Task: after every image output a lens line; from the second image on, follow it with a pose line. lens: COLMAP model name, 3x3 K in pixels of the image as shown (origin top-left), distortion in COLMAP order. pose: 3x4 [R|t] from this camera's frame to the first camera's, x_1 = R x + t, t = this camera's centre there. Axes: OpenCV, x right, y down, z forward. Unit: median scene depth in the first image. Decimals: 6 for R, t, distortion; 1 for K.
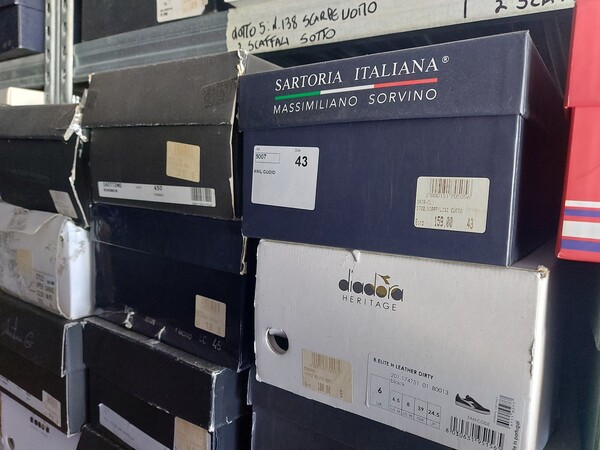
lens RADIAL K [[429.2, 0, 311.3], [0, 429.2, 228.2], [0, 0, 1]] dist [0.099613, -0.100918]
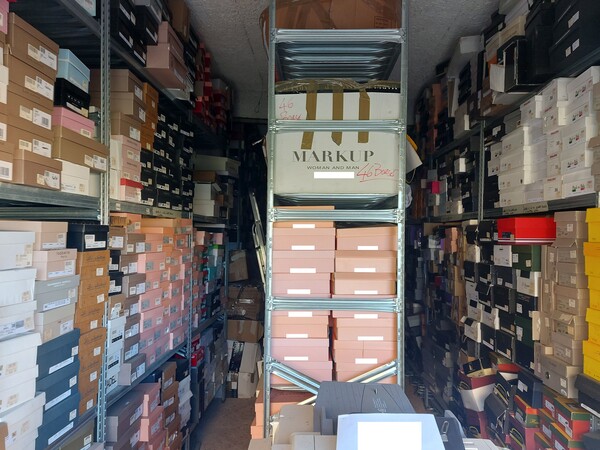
lens RADIAL K [[429.2, 0, 311.3], [0, 429.2, 228.2], [0, 0, 1]] dist [0.099613, -0.100918]
pose [[0.546028, -0.057168, -0.835814, 3.431450], [-0.077974, 0.989870, -0.118644, 0.677649], [0.834130, 0.129955, 0.536040, -4.396345]]
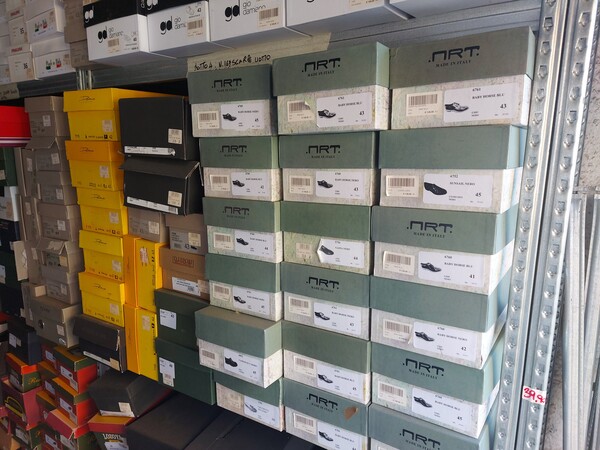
lens RADIAL K [[429.2, 0, 311.3], [0, 429.2, 228.2], [0, 0, 1]] dist [0.099613, -0.100918]
pose [[0.998624, -0.052394, 0.002333, 3.006533], [0.052064, 0.995733, 0.076188, 0.568459], [-0.006315, -0.075962, 0.997091, -3.090659]]
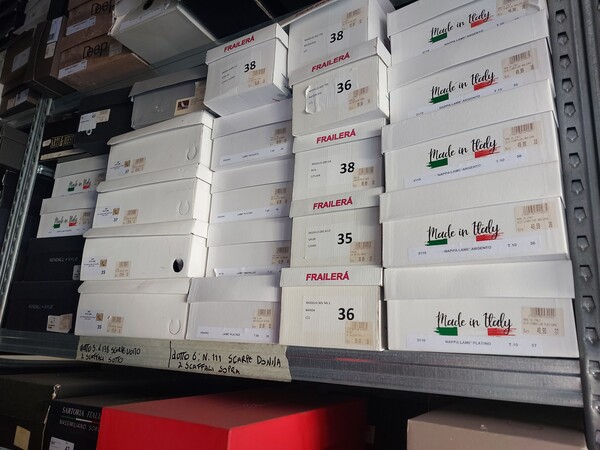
lens RADIAL K [[429.2, 0, 311.3], [0, 429.2, 228.2], [0, 0, 1]] dist [0.099613, -0.100918]
pose [[0.997950, 0.012144, 0.062838, 0.728114], [0.010901, 0.935236, -0.353857, -0.282119], [-0.063065, 0.353816, 0.933186, -1.038828]]
